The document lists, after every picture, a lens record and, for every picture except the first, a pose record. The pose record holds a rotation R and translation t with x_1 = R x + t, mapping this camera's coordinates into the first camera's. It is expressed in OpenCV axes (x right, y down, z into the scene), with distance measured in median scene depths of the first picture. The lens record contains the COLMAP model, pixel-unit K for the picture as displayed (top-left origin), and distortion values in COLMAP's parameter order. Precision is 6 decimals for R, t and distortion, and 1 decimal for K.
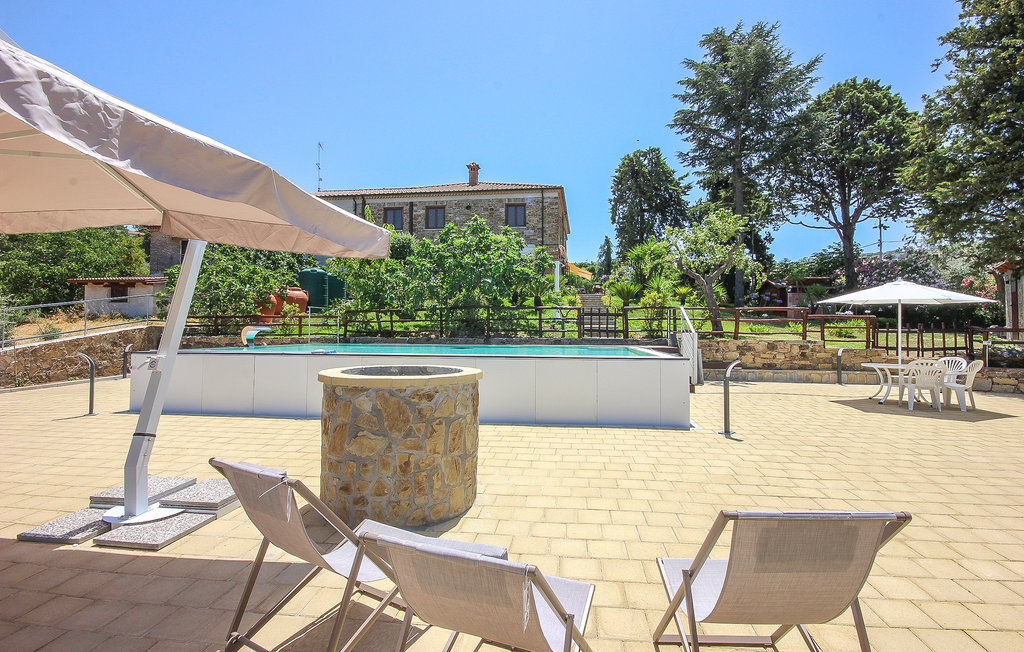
lens RADIAL K [[467.8, 0, 515.0], [0, 467.8, 309.3], [0, 0, 1]] dist [-0.000801, 0.000061]
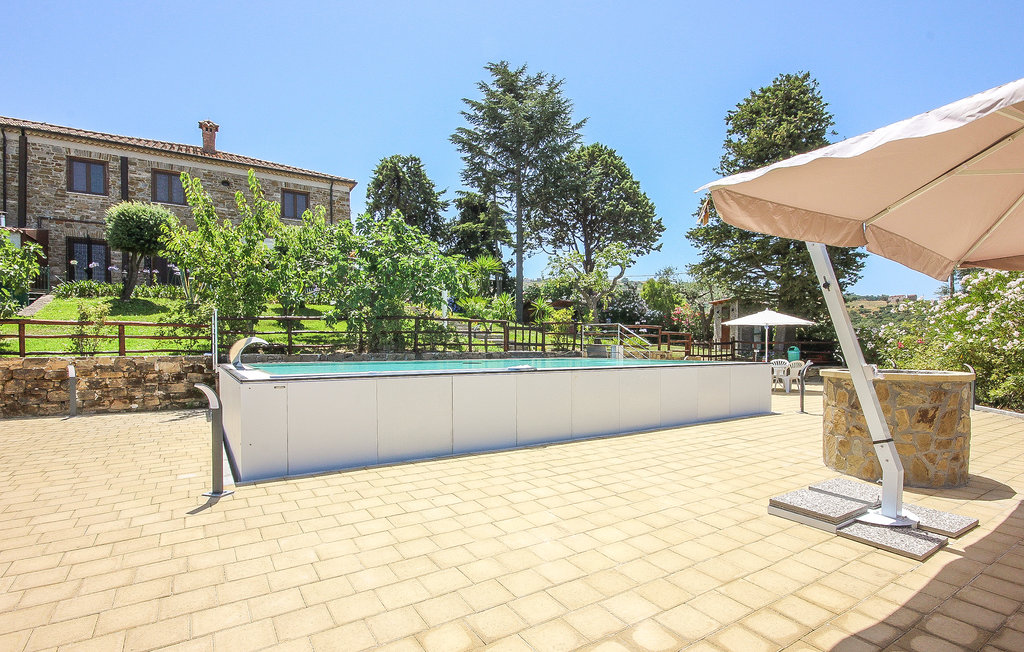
lens RADIAL K [[493.4, 0, 518.6], [0, 493.4, 345.9], [0, 0, 1]] dist [0.002225, 0.000336]
pose [[0.775629, -0.005406, 0.631167, -0.240276], [-0.022860, 0.999067, 0.036649, 0.004479], [-0.630776, -0.042855, 0.774781, 0.075472]]
